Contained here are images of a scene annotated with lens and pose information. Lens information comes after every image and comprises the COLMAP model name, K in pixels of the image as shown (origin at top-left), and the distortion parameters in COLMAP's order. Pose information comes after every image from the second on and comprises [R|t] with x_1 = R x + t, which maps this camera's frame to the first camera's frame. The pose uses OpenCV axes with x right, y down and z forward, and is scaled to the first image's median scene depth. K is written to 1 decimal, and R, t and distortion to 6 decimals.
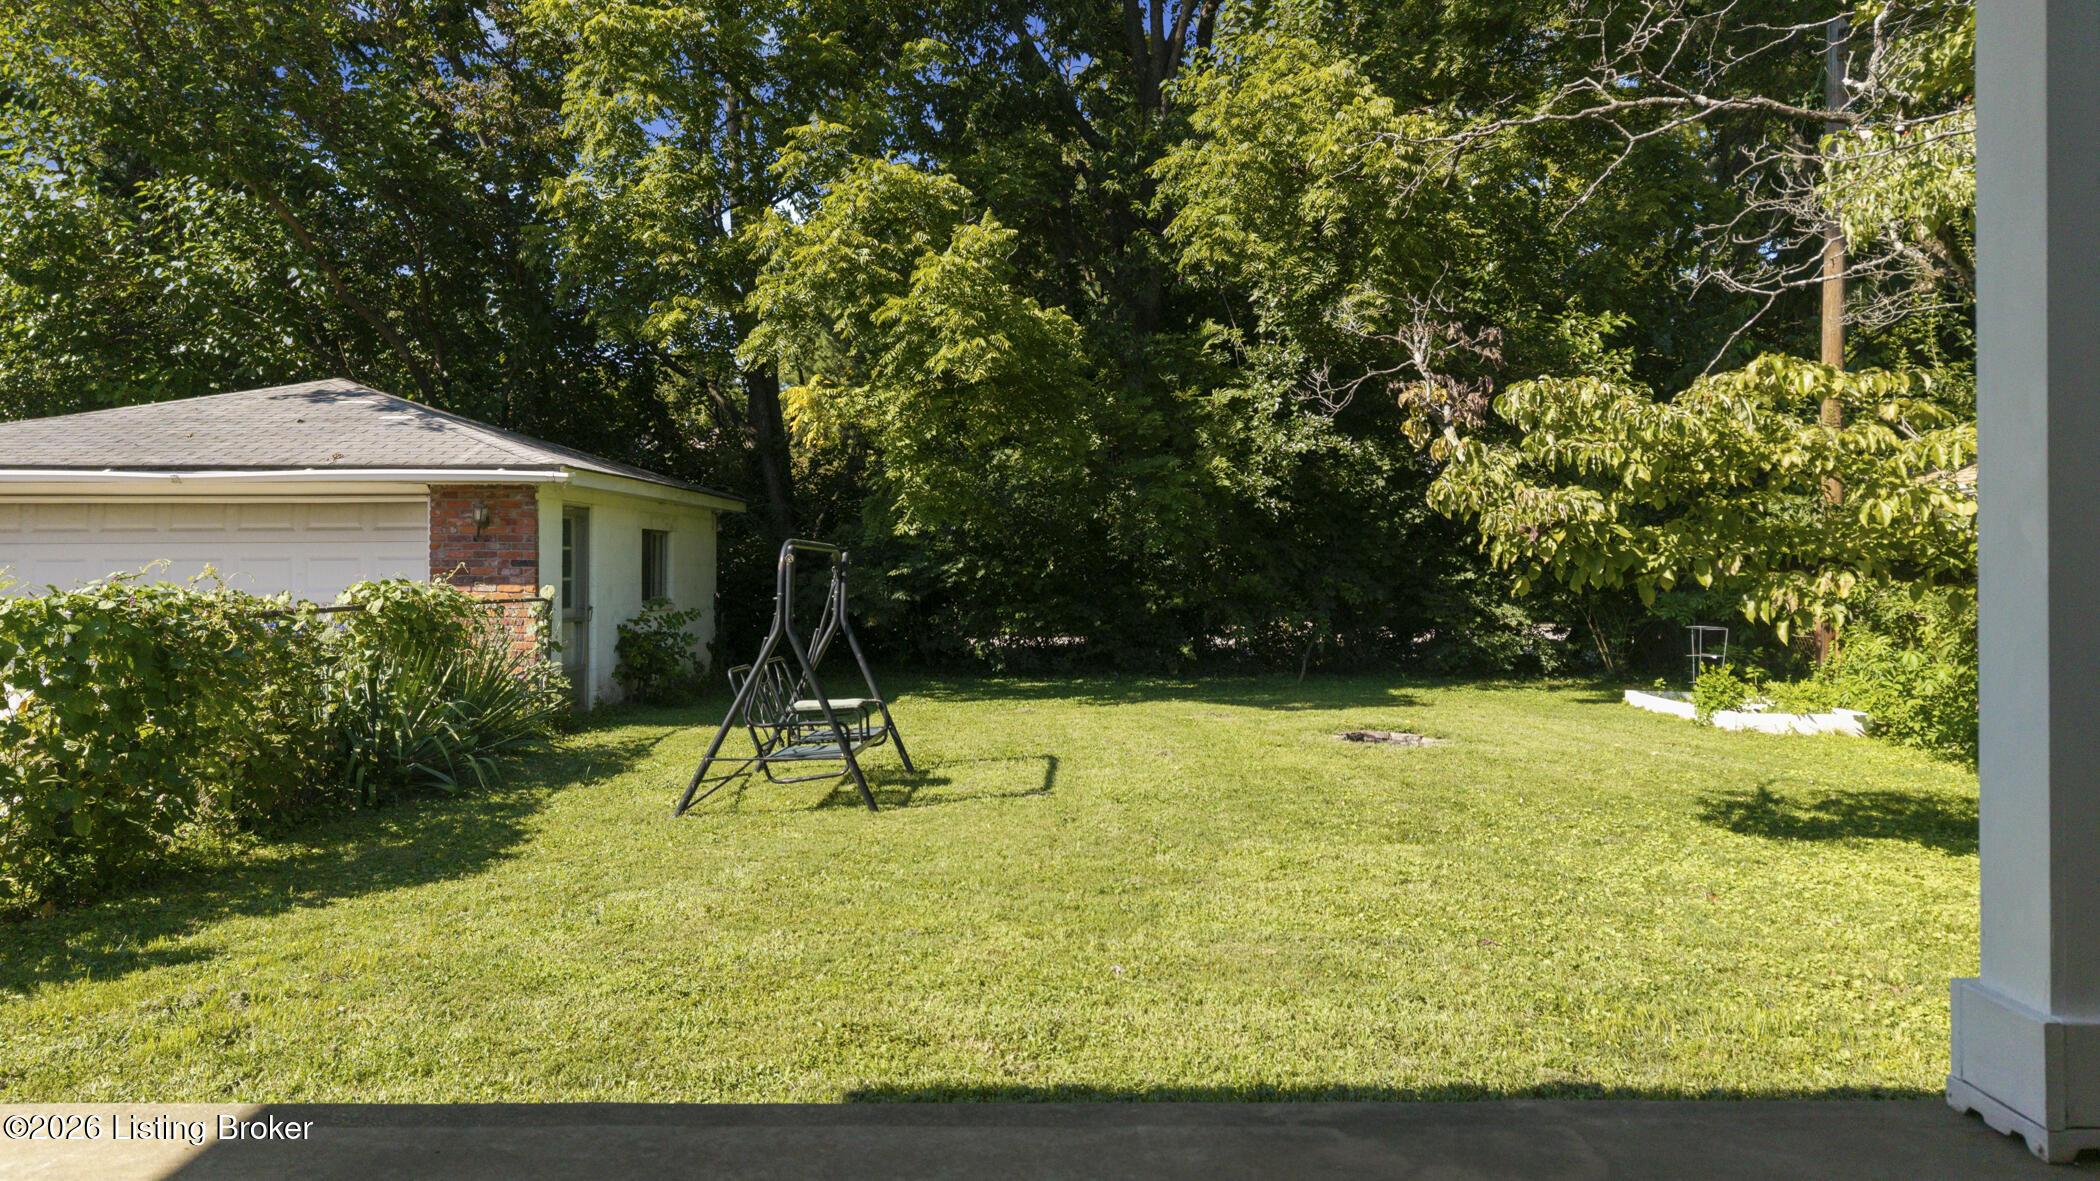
lens RADIAL K [[1419.3, 0, 1052.0], [0, 1419.3, 553.1], [0, 0, 1]] dist [0.029102, -0.027859]
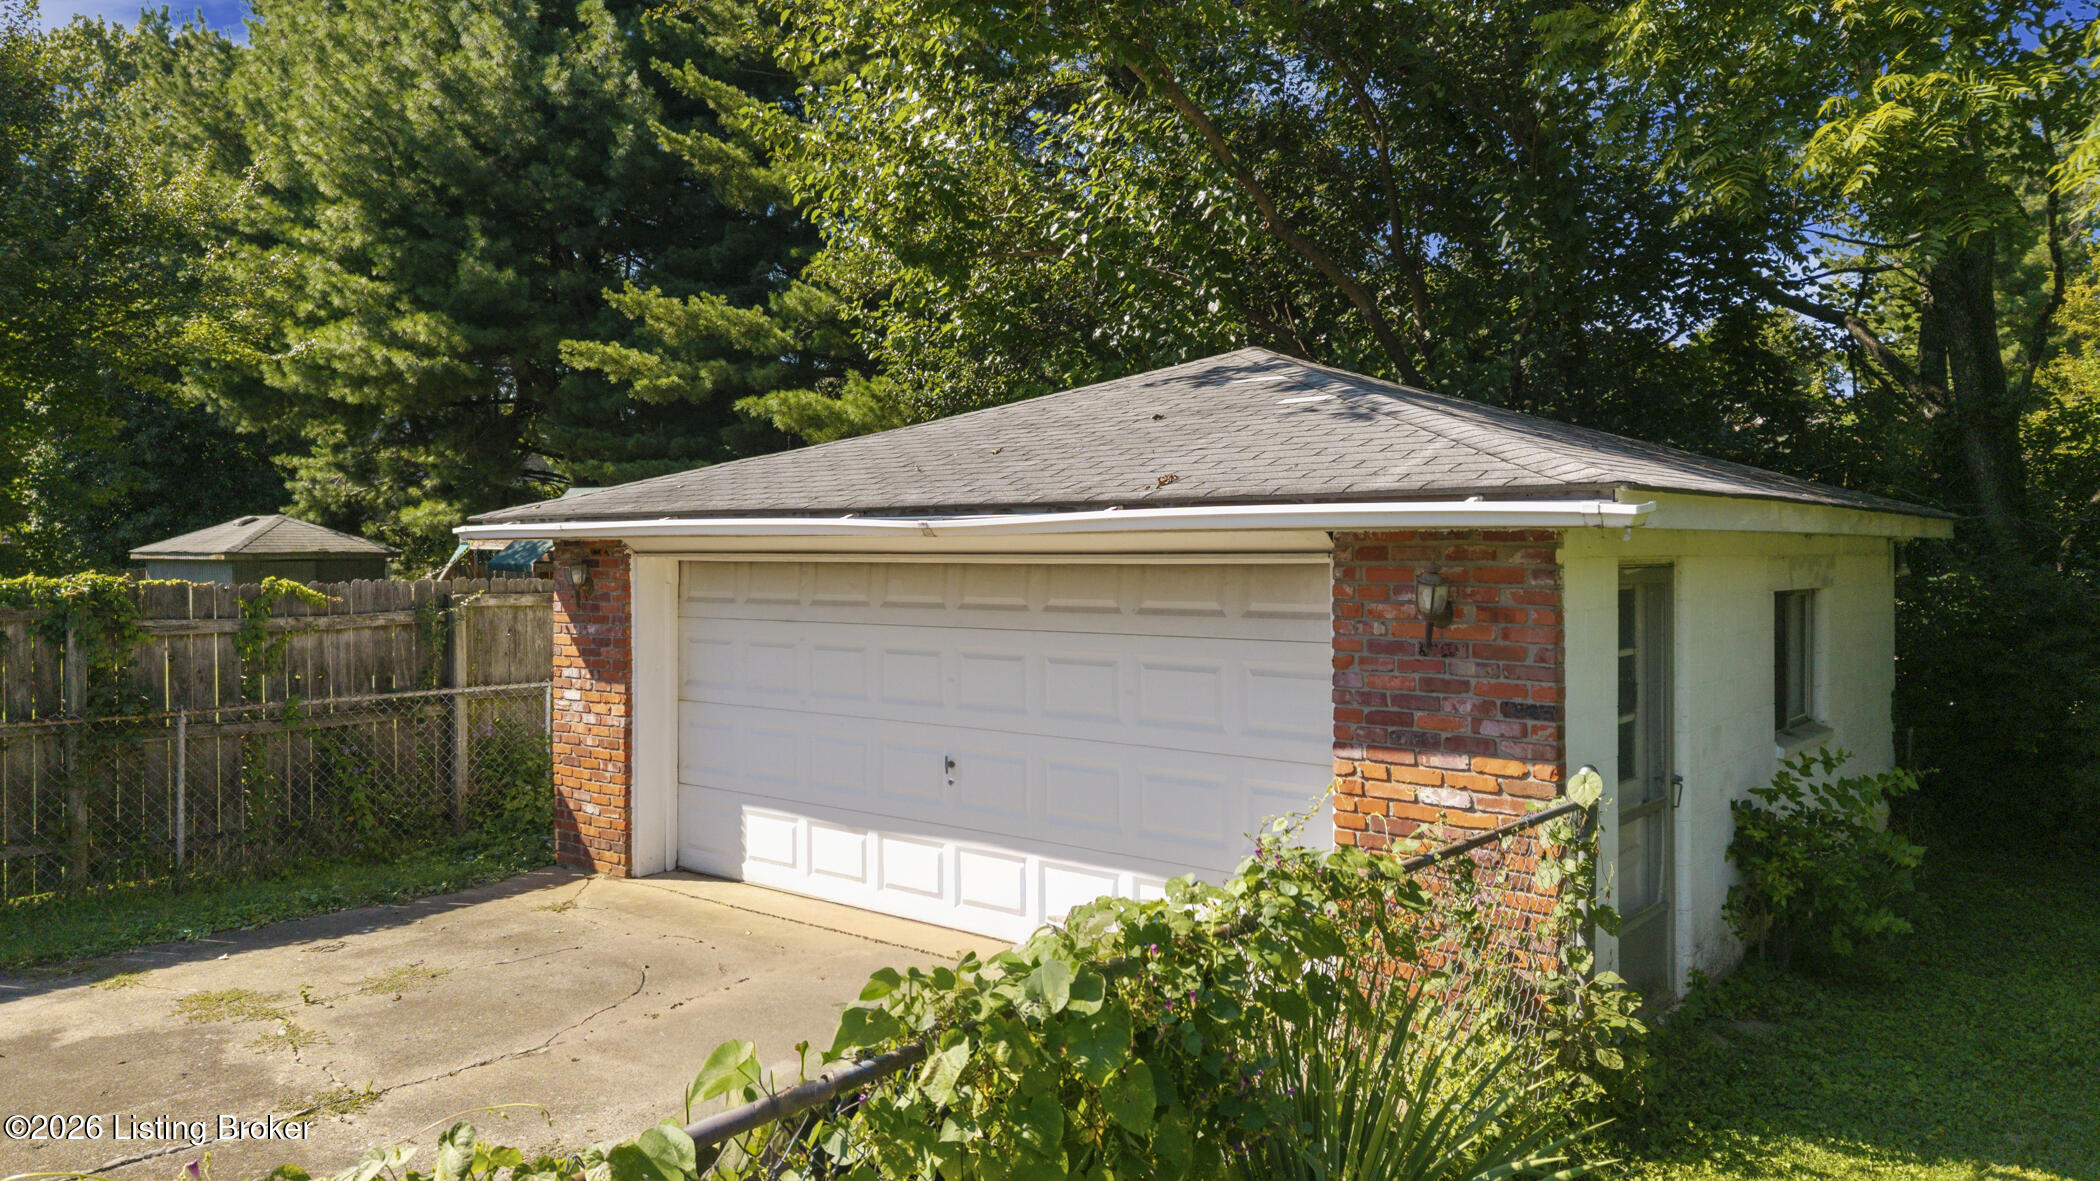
lens RADIAL K [[1419.3, 0, 1049.6], [0, 1419.3, 550.6], [0, 0, 1]] dist [0.029102, -0.027859]
pose [[0.765829, -0.000910, -0.643044, -0.180883], [0.004660, 0.999981, 0.004135, -0.039065], [0.643028, -0.006163, 0.765818, 0.509294]]
